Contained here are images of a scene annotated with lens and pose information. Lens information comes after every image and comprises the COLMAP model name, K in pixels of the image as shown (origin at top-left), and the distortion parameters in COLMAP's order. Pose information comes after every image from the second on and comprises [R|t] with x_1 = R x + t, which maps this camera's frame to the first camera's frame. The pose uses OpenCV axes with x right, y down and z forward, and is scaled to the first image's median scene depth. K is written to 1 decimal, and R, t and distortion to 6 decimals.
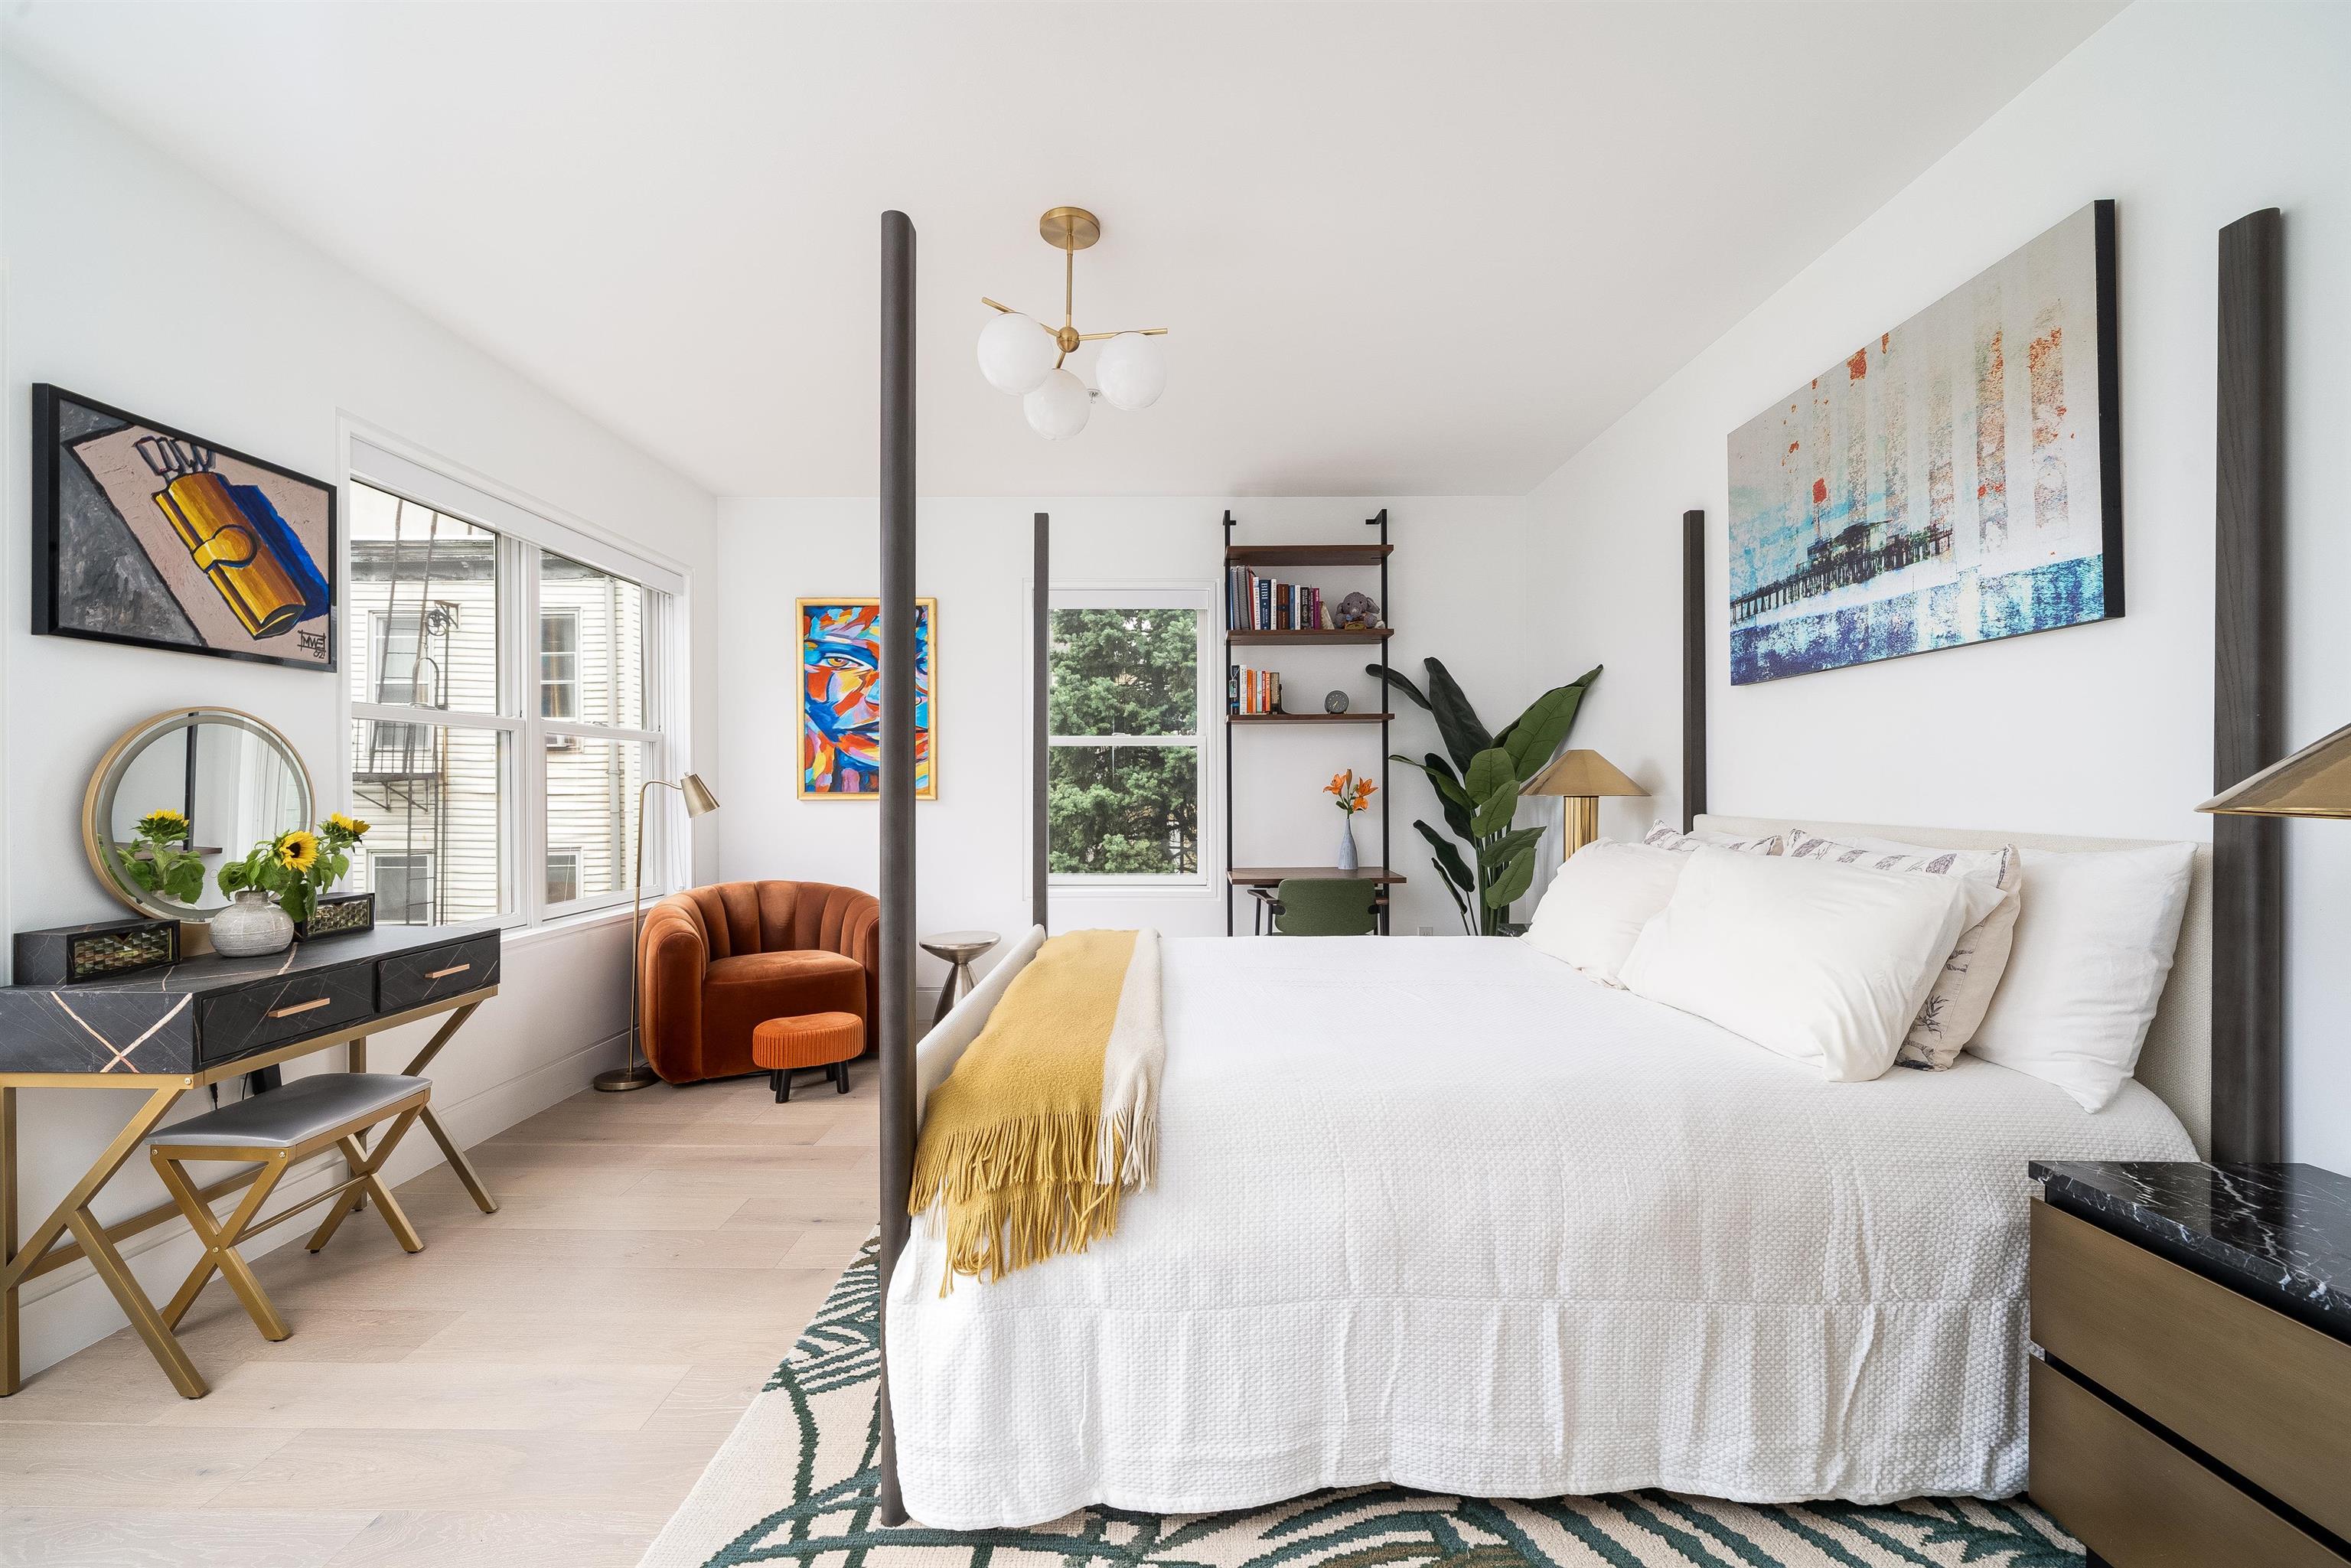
lens RADIAL K [[945.2, 0, 1157.4], [0, 945.2, 786.3], [0, 0, 1]] dist [-0.001334, -0.000340]
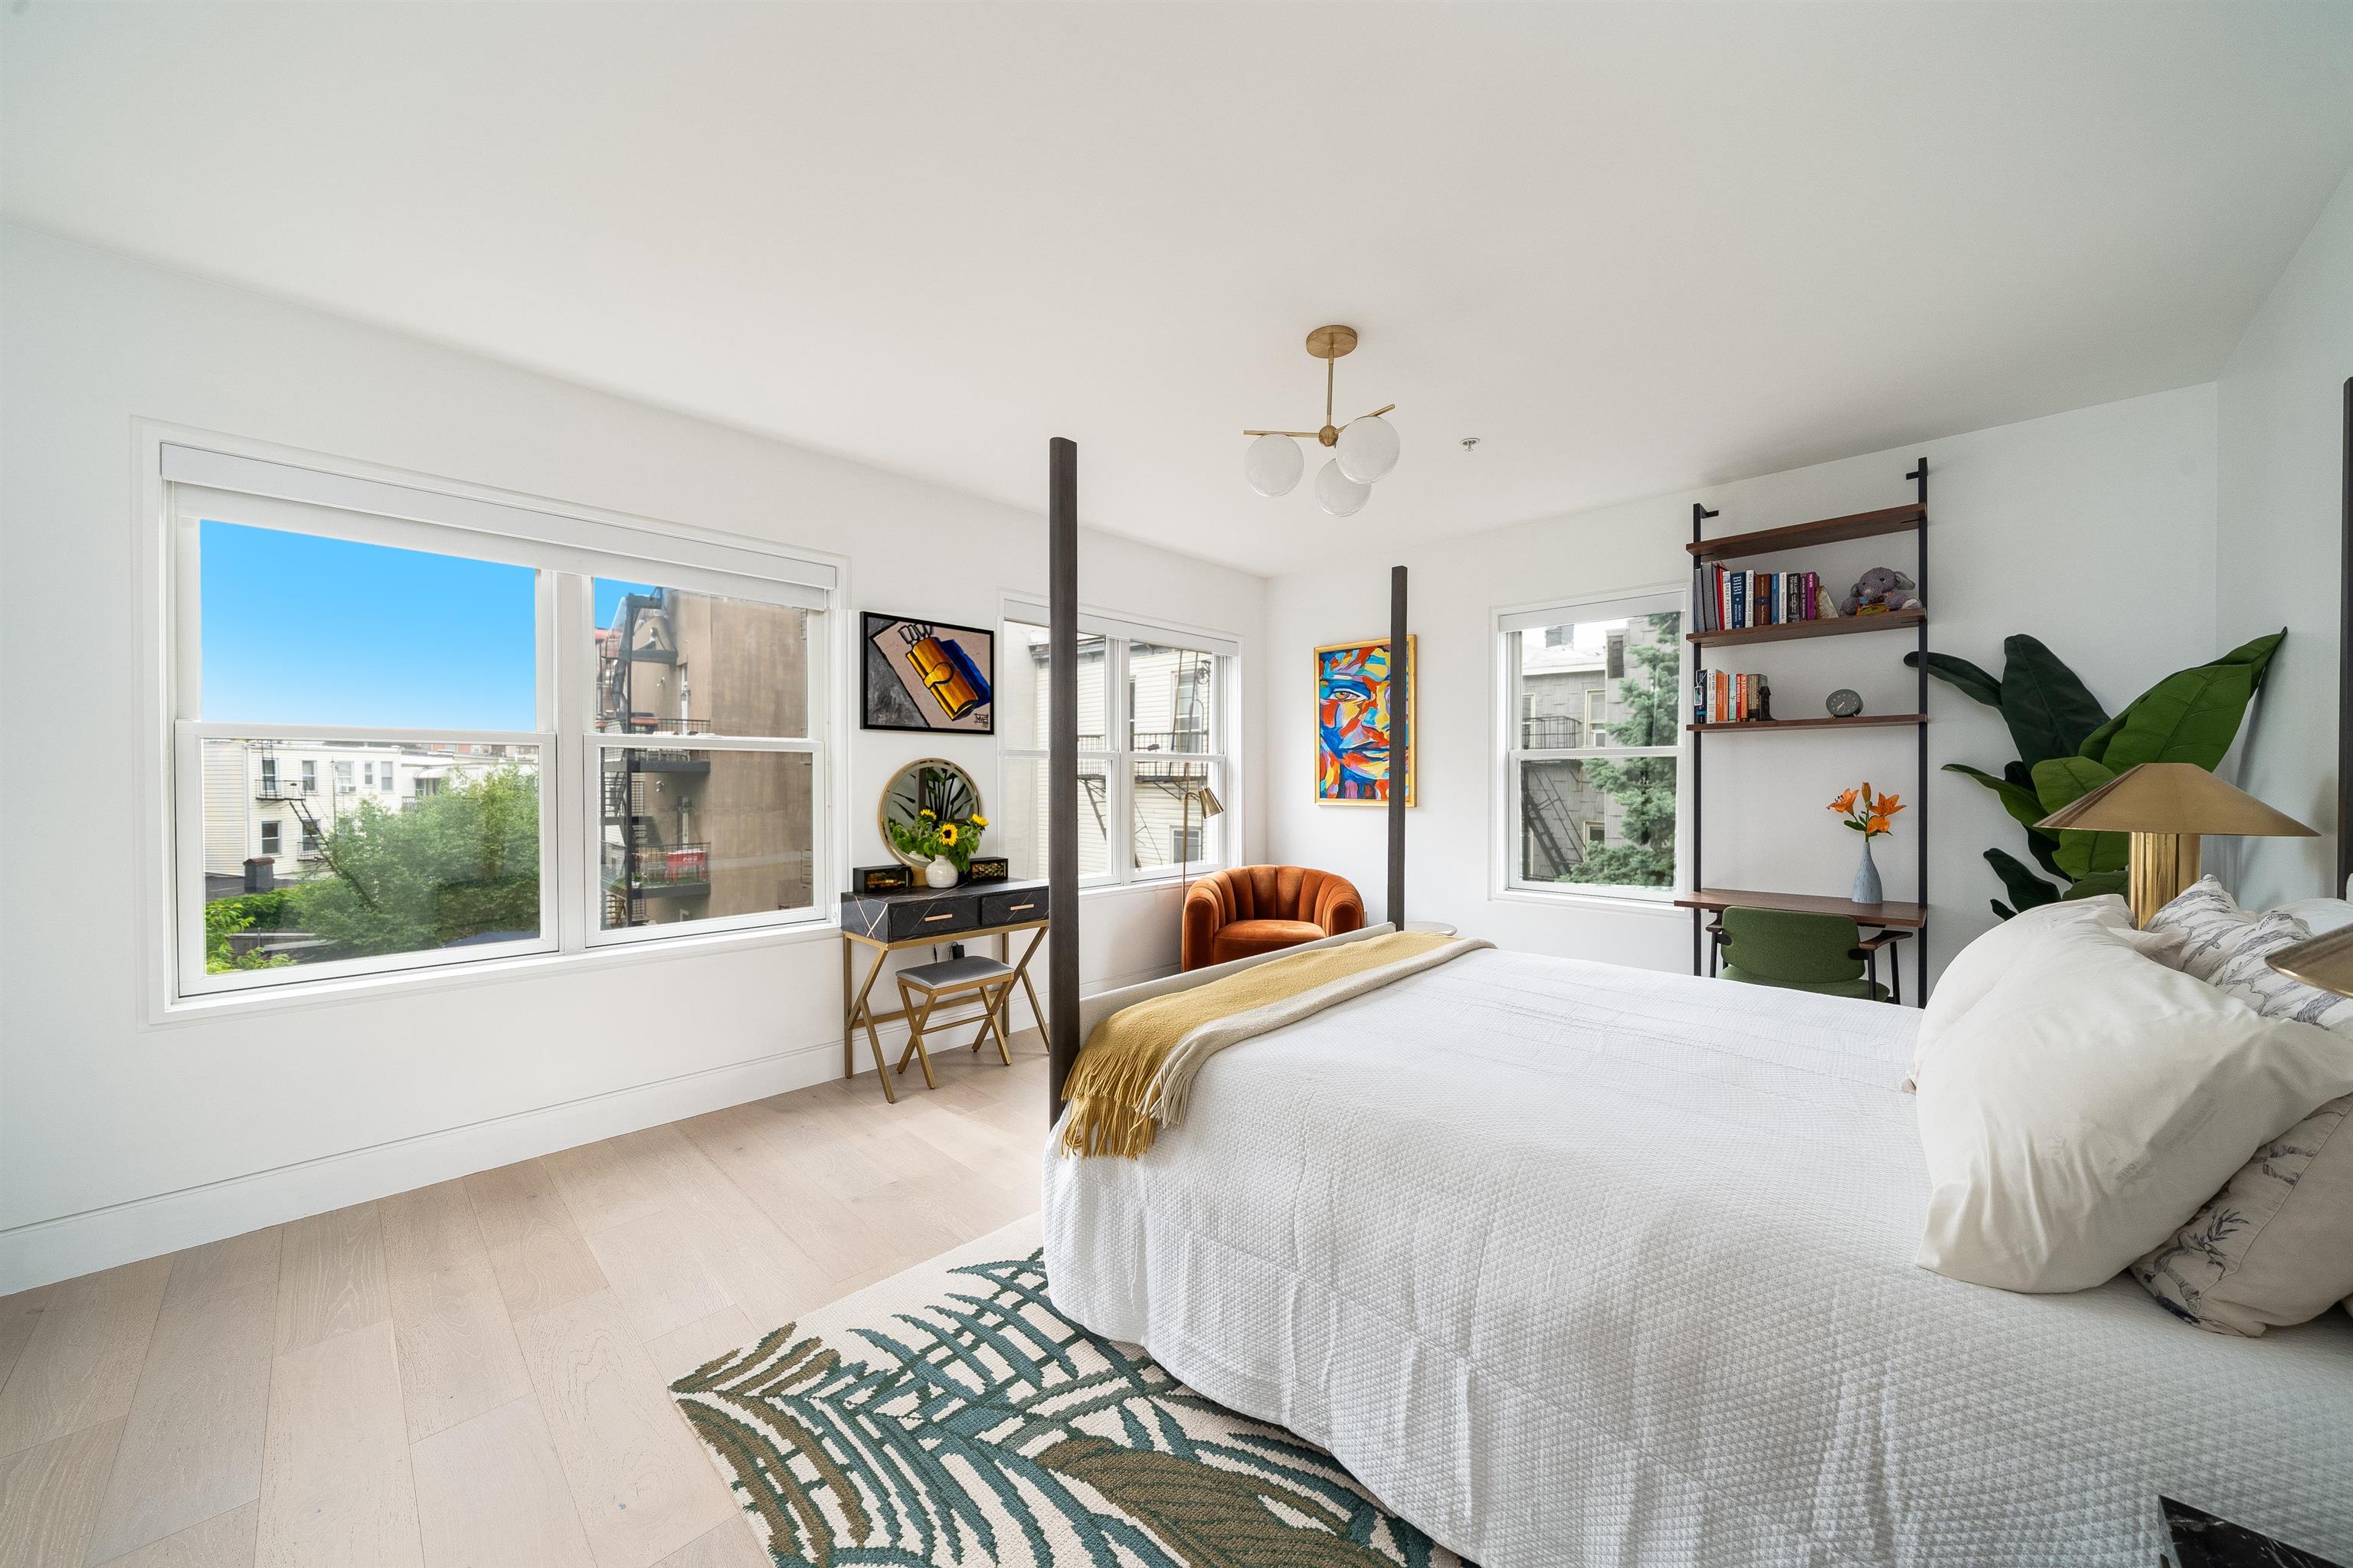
lens RADIAL K [[819.6, 0, 1165.8], [0, 819.6, 786.2], [0, 0, 1]] dist [-0.003796, -0.000211]
pose [[0.722808, 0.005798, -0.691024, 0.471136], [-0.001129, 0.999973, 0.007210, -0.035780], [0.691048, -0.004431, 0.722796, 0.104139]]
